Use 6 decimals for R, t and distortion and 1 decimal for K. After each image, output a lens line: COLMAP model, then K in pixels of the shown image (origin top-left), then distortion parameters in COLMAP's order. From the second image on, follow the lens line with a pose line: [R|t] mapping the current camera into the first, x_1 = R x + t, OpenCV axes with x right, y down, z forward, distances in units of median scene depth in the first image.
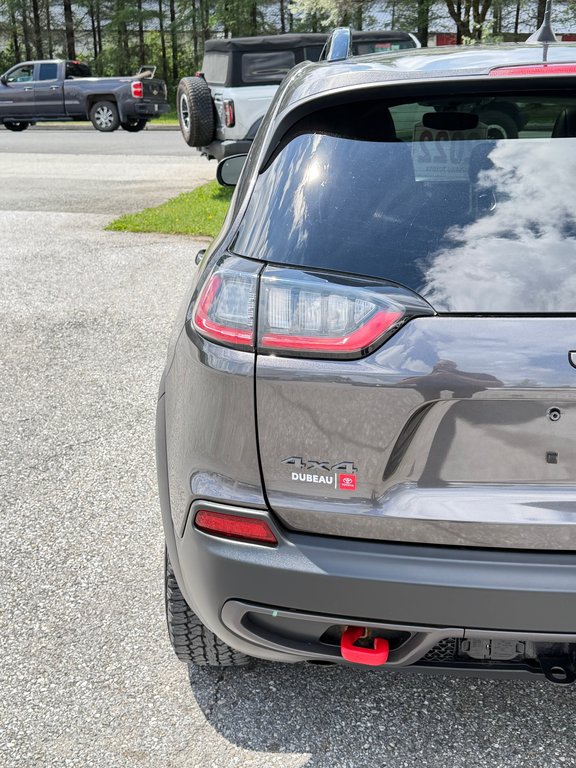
lens RADIAL K [[943.9, 0, 290.7], [0, 943.9, 396.2], [0, 0, 1]] dist [0.190493, -0.516446]
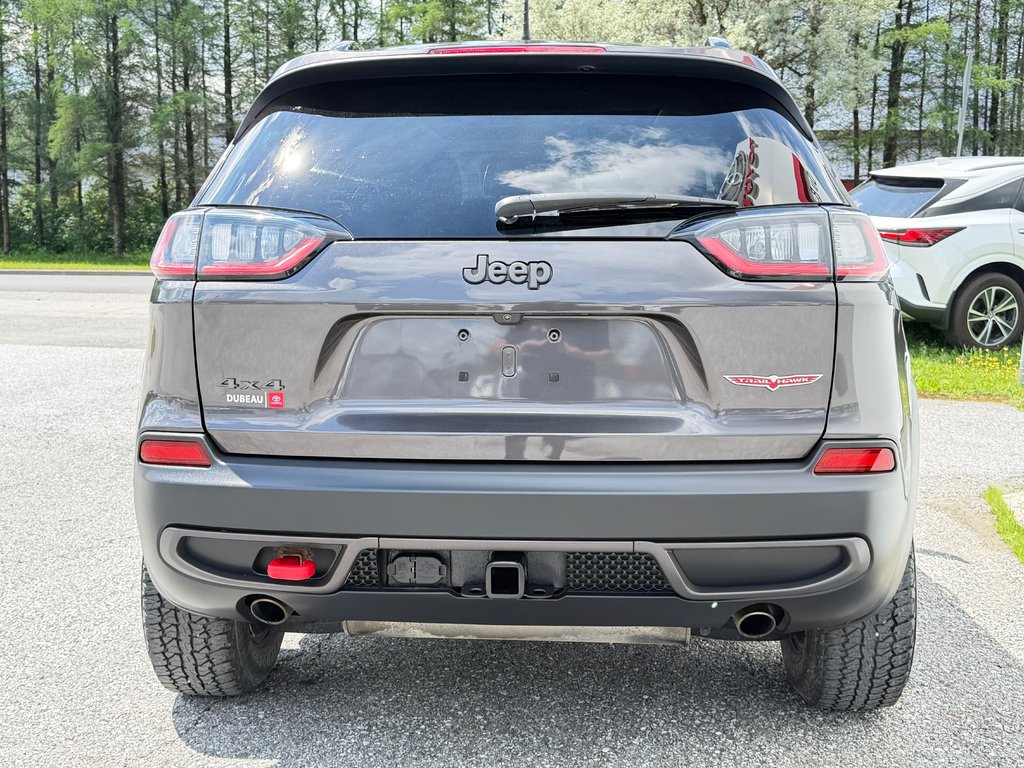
lens RADIAL K [[1260.9, 0, 513.5], [0, 1260.9, 372.7], [0, 0, 1]] dist [0.189466, -0.512571]
pose [[0.999867, 0.015793, -0.003990, 0.185324], [-0.016281, 0.976829, -0.213403, 0.201429], [0.000527, 0.213439, 0.976956, -0.220906]]
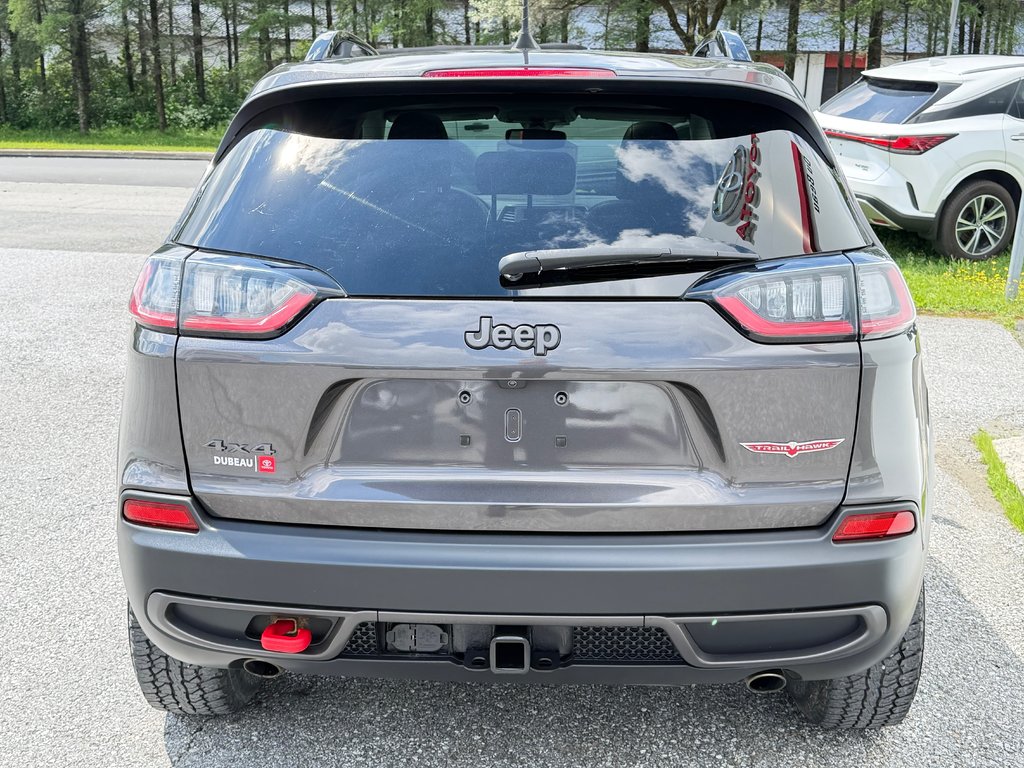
lens RADIAL K [[1258.6, 0, 512.0], [0, 1258.6, 384.0], [0, 0, 1]] dist [0.190493, -0.516446]
pose [[0.999776, 0.014035, 0.015831, 0.166319], [-0.012330, 0.994594, -0.103104, 0.079106], [-0.017192, 0.102885, 0.994545, -0.194444]]
